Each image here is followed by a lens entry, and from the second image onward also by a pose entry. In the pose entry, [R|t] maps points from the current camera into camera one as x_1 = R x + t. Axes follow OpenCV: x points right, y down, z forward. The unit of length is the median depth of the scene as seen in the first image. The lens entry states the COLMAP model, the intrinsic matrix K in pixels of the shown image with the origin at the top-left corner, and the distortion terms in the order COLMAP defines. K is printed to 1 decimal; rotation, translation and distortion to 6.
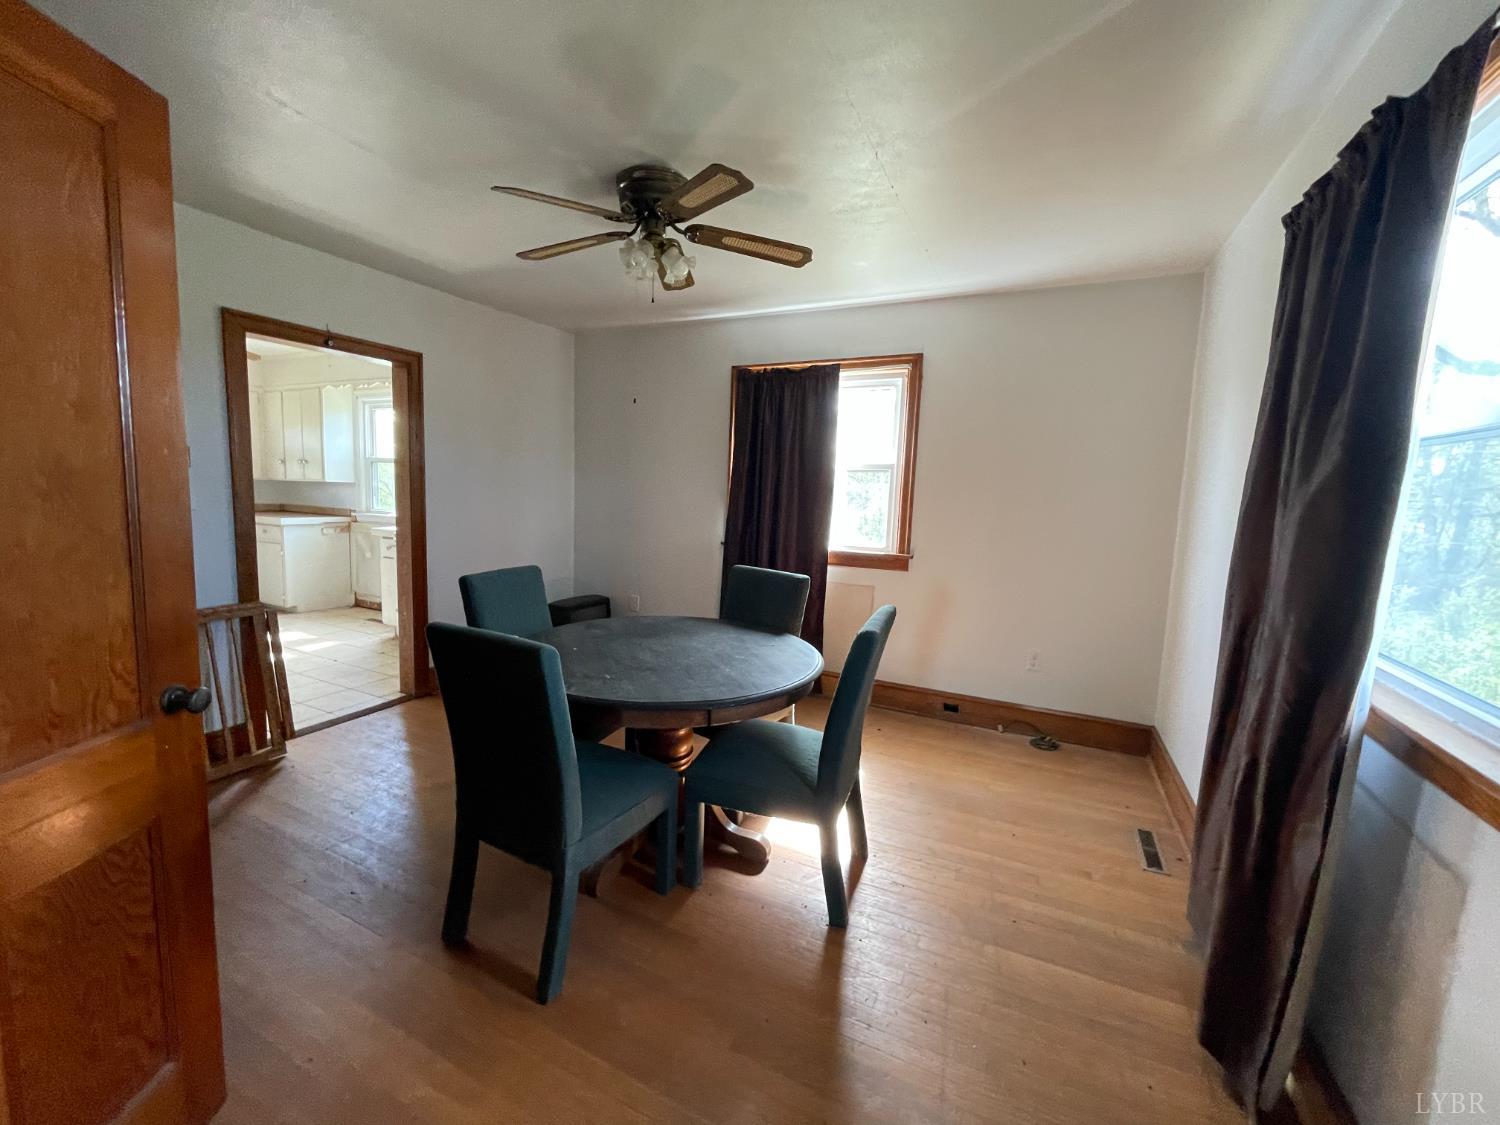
lens RADIAL K [[600.3, 0, 754.2], [0, 600.3, 559.3], [0, 0, 1]] dist [0.001392, 0.000519]
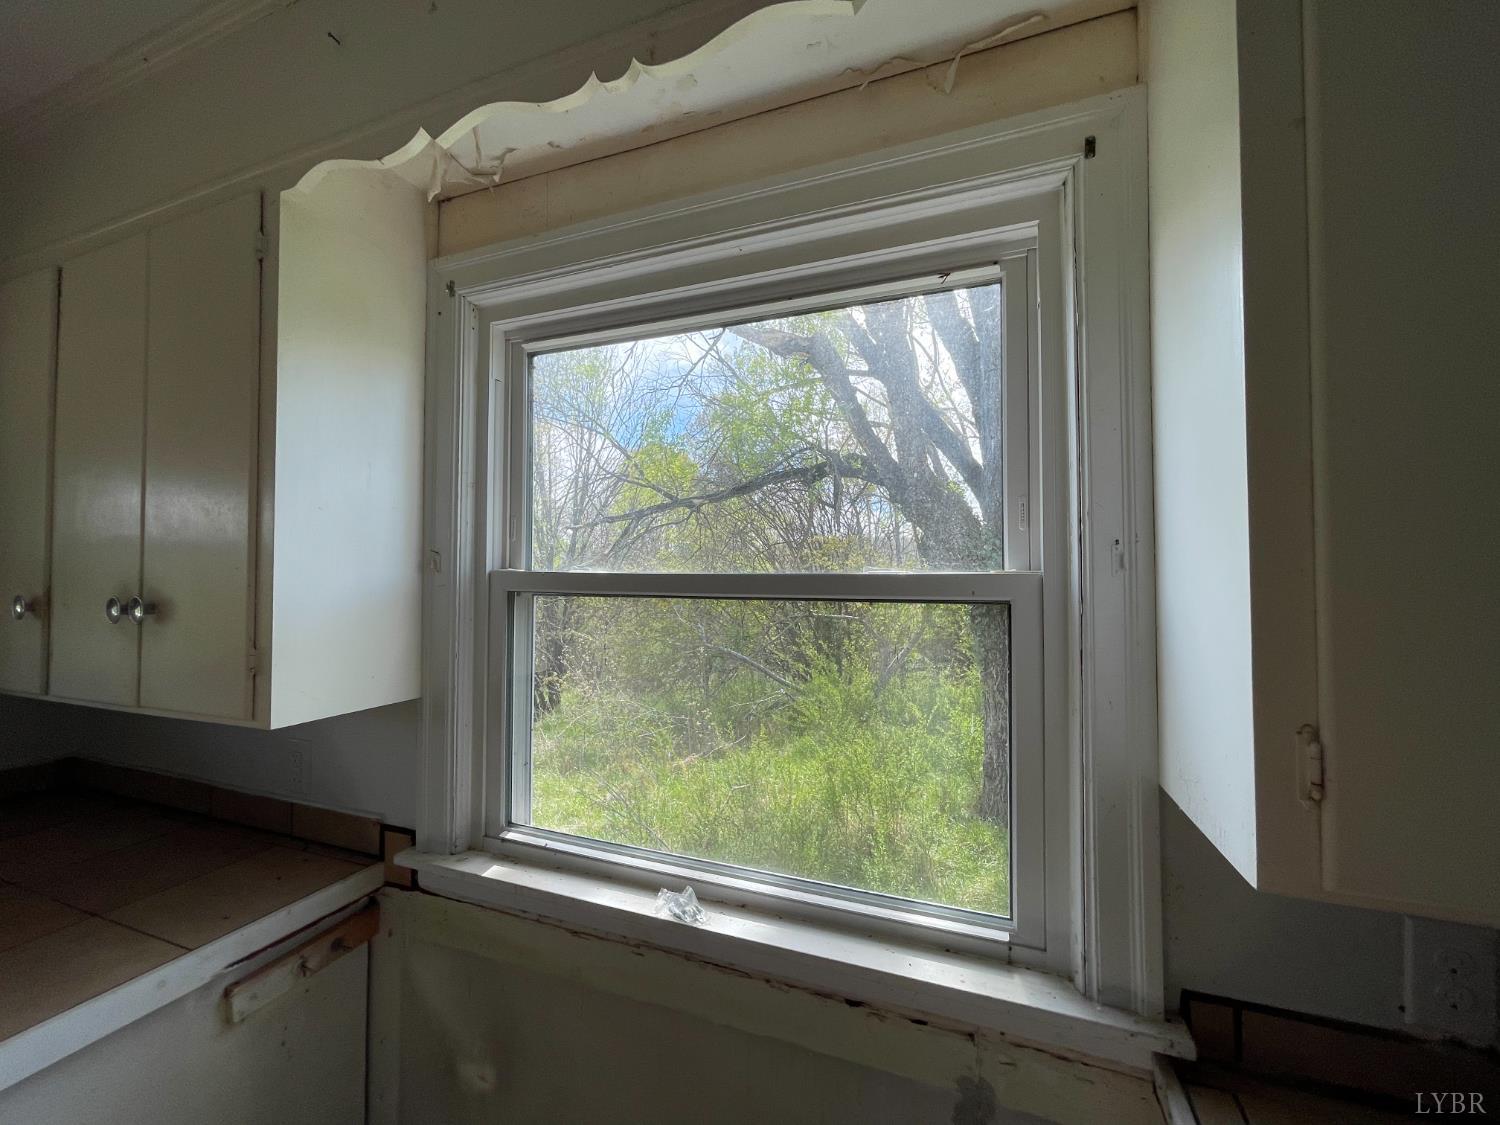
lens RADIAL K [[600.3, 0, 754.2], [0, 600.3, 559.3], [0, 0, 1]] dist [0.001392, 0.000519]
pose [[0.994983, -0.035509, 0.093531, -0.576017], [0.047304, 0.990764, -0.127082, -0.144168], [-0.088155, 0.130869, 0.987472, 0.794259]]
